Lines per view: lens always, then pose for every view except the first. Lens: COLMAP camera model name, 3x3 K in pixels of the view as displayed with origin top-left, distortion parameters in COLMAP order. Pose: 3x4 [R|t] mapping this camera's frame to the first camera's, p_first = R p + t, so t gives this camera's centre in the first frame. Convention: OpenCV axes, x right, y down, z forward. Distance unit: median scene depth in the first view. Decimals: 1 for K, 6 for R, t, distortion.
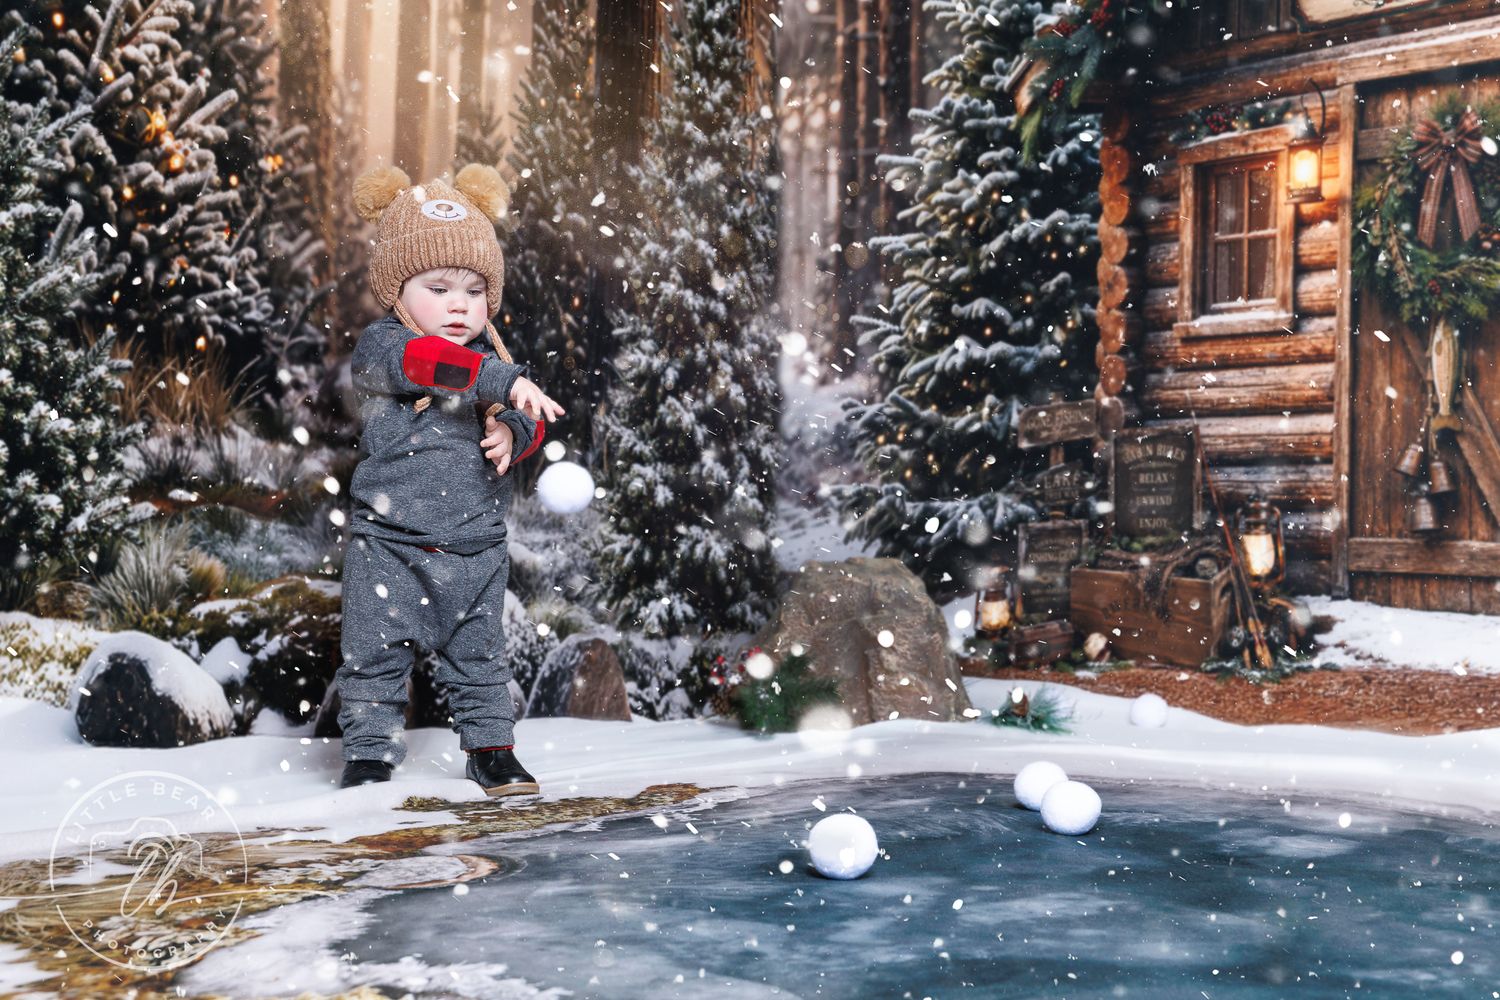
lens RADIAL K [[1979.4, 0, 751.6], [0, 1979.4, 500.0], [0, 0, 1]] dist [0.004209, 0.000000]
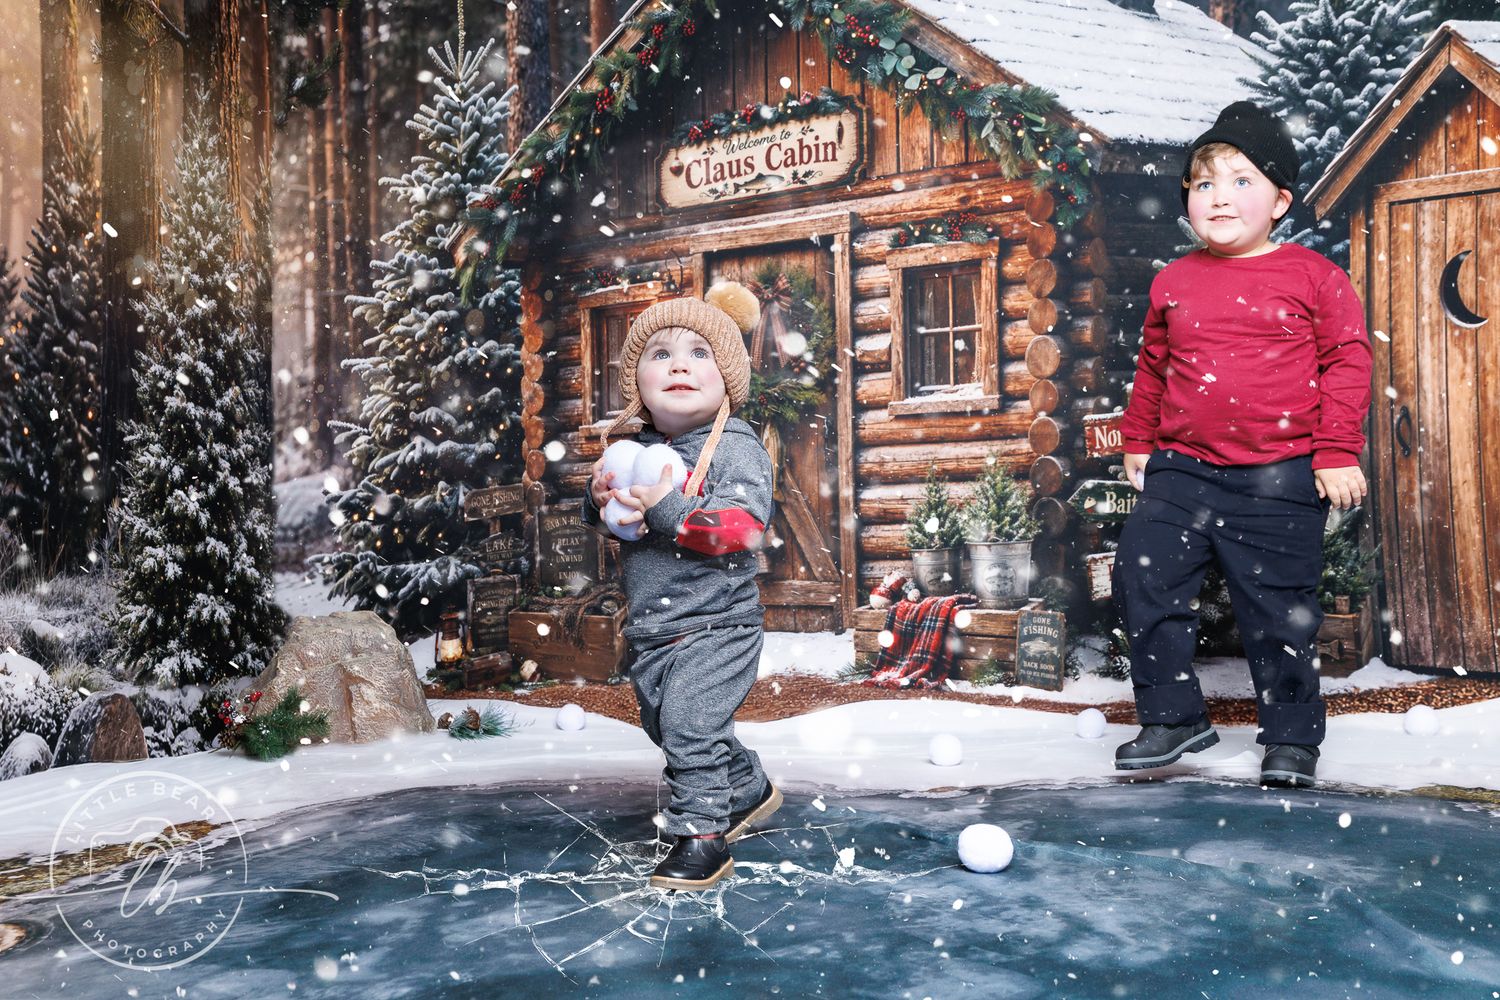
lens RADIAL K [[1433.7, 0, 748.0], [0, 1433.7, 502.0], [0, 0, 1]] dist [0.014530, 0.000000]
pose [[0.943495, -0.027609, 0.330235, -0.001495], [0.034449, 0.999296, -0.014878, -0.019224], [-0.329591, 0.025413, 0.943782, 0.044252]]
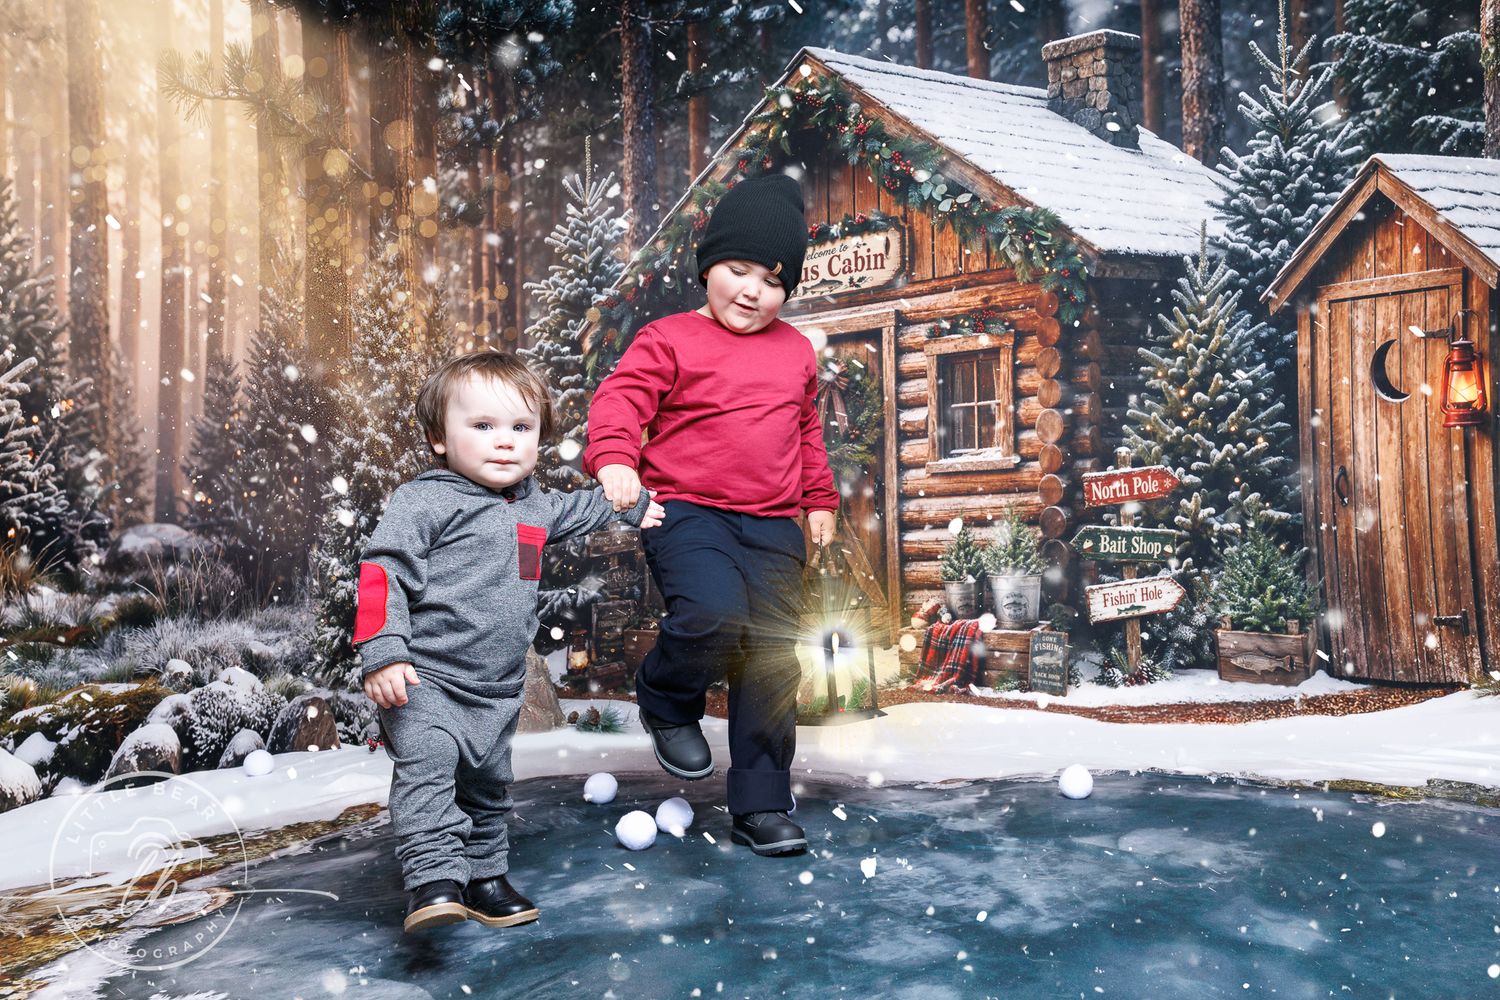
lens RADIAL K [[1223.2, 0, 807.4], [0, 1223.2, 492.5], [0, 0, 1]] dist [0.012762, -0.003493]
pose [[0.957326, -0.026564, 0.287787, 0.016994], [0.036527, 0.998903, -0.029303, -0.044534], [-0.286693, 0.038564, 0.957246, -0.024970]]
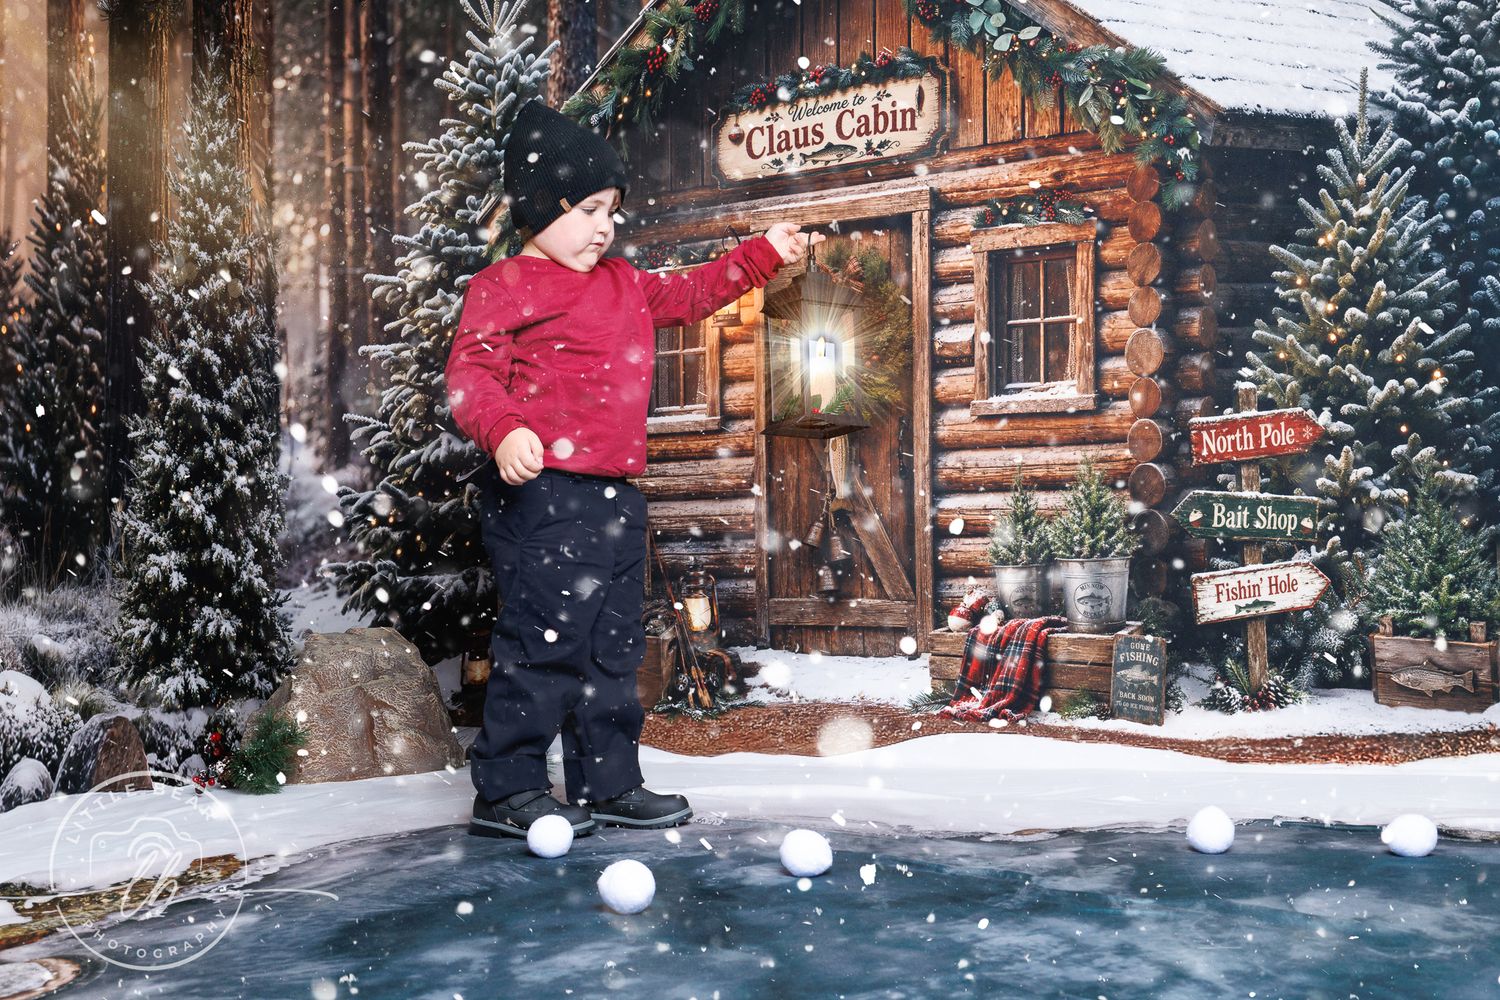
lens RADIAL K [[1701.4, 0, 766.2], [0, 1701.4, 502.2], [0, 0, 1]] dist [0.016278, 0.000000]
pose [[0.948125, -0.019542, 0.317297, -0.033945], [0.024154, 0.999652, -0.010607, -0.027934], [-0.316979, 0.017721, 0.948267, -0.007435]]
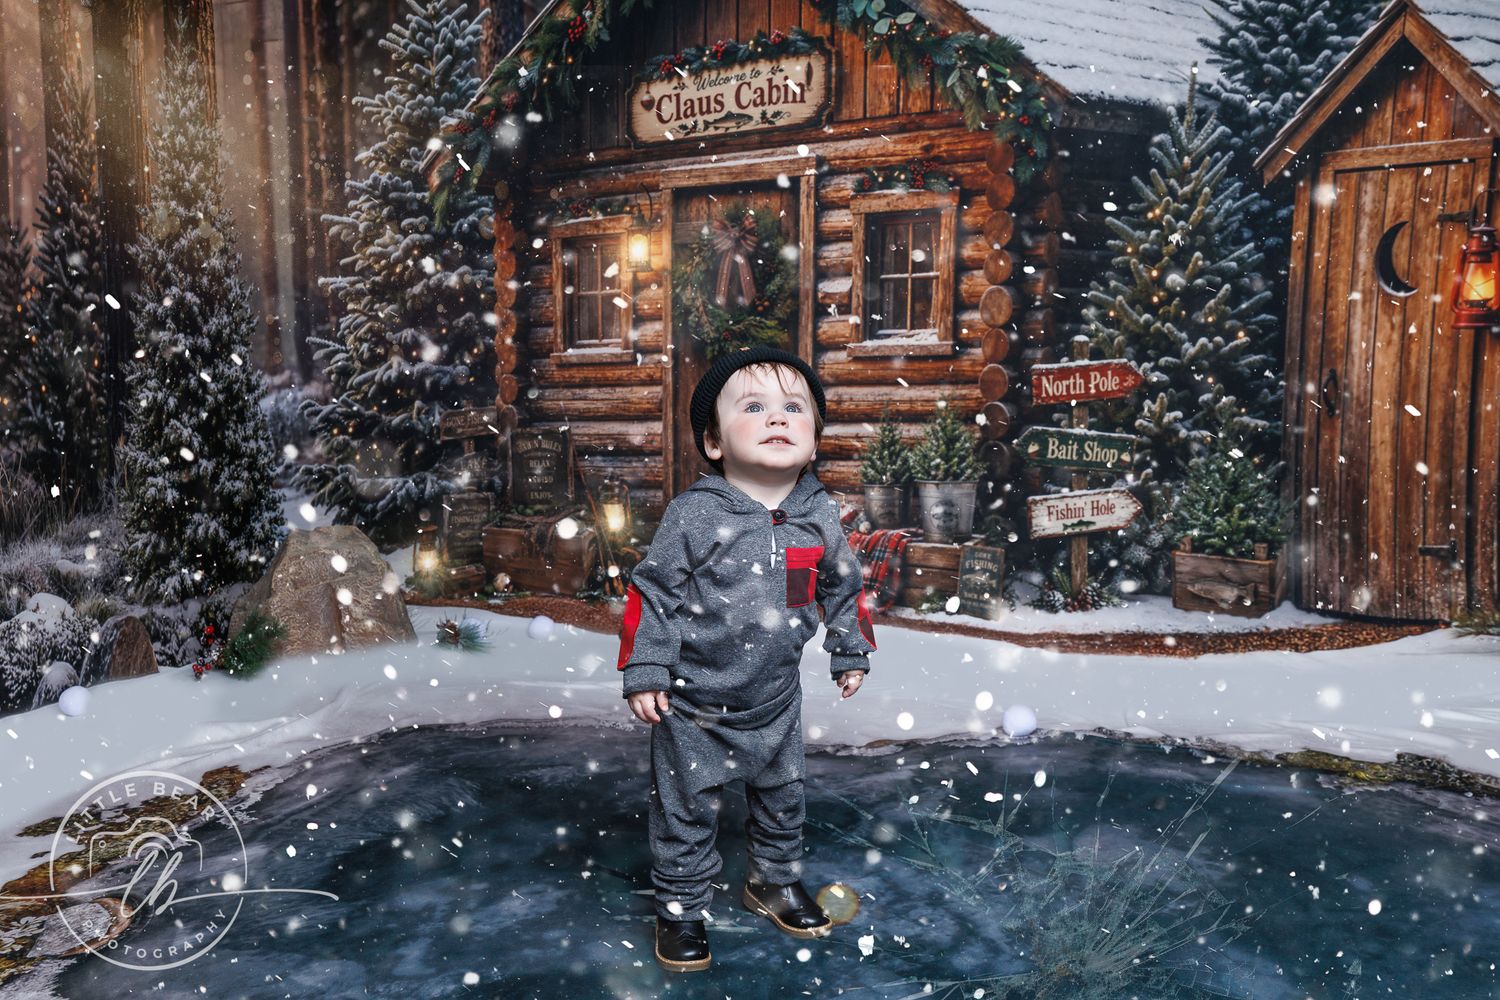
lens RADIAL K [[1575.5, 0, 712.8], [0, 1575.5, 493.1], [0, 0, 1]] dist [0.020012, 0.000000]
pose [[0.942992, -0.059041, 0.327537, -0.048620], [0.014511, 0.990497, 0.136766, -0.140324], [-0.332499, -0.124217, 0.934887, -0.090286]]
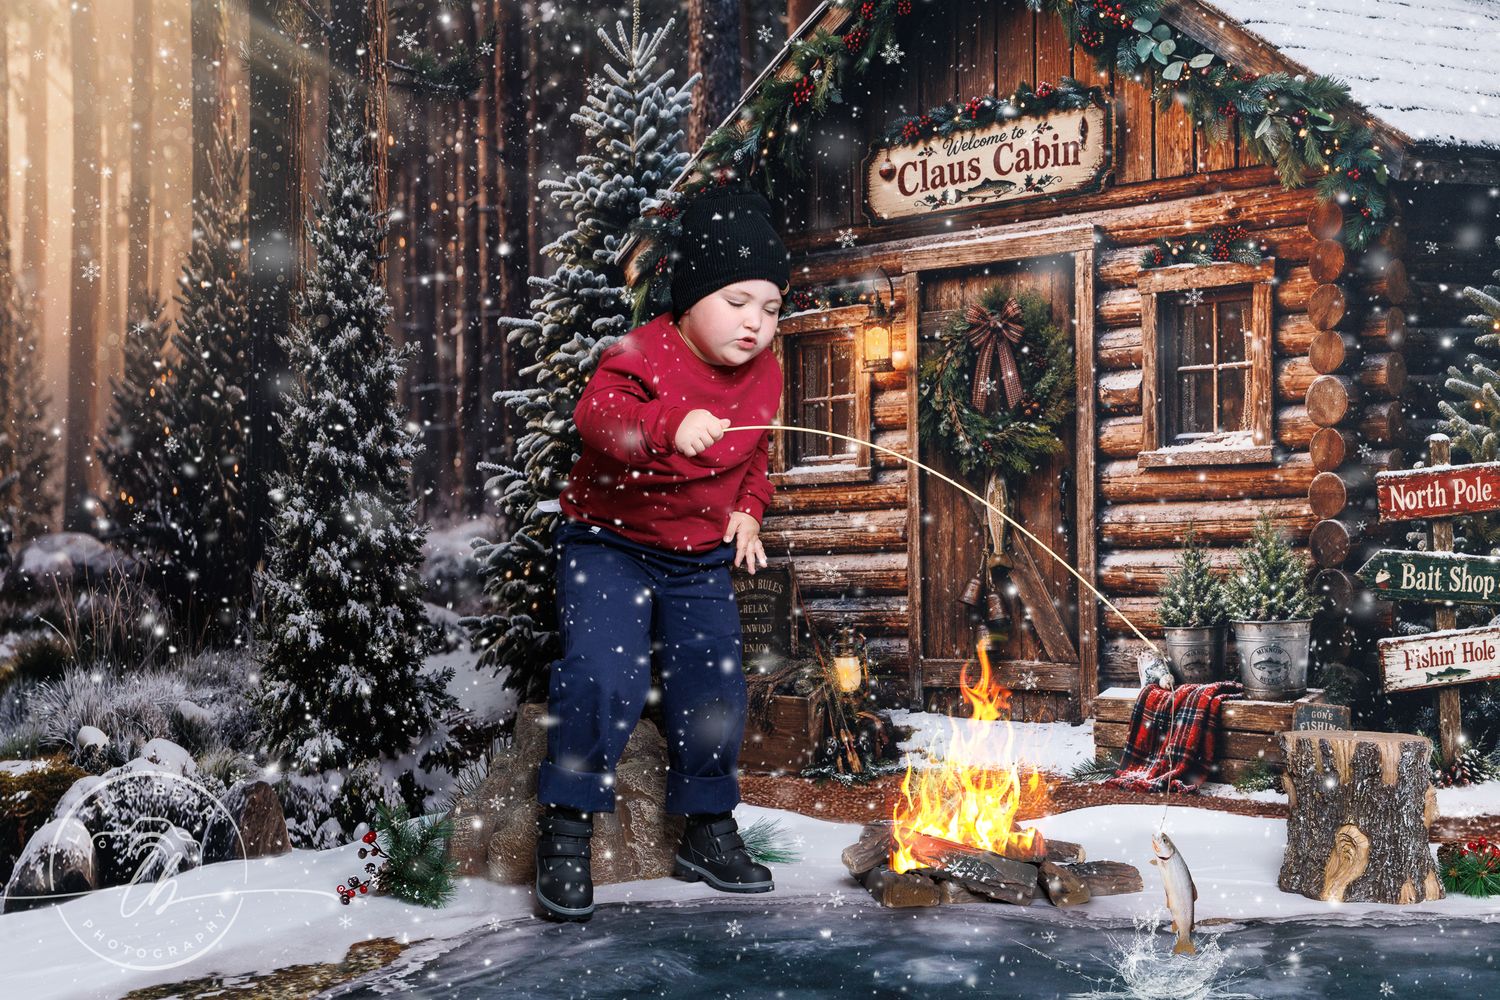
lens RADIAL K [[1833.3, 0, 755.3], [0, 1833.3, 505.0], [0, 0, 1]] dist [0.012218, 0.000000]
pose [[0.967155, -0.019292, 0.253455, -0.064174], [0.022865, 0.999676, -0.011162, -0.058622], [-0.253158, 0.016590, 0.967283, -0.026639]]
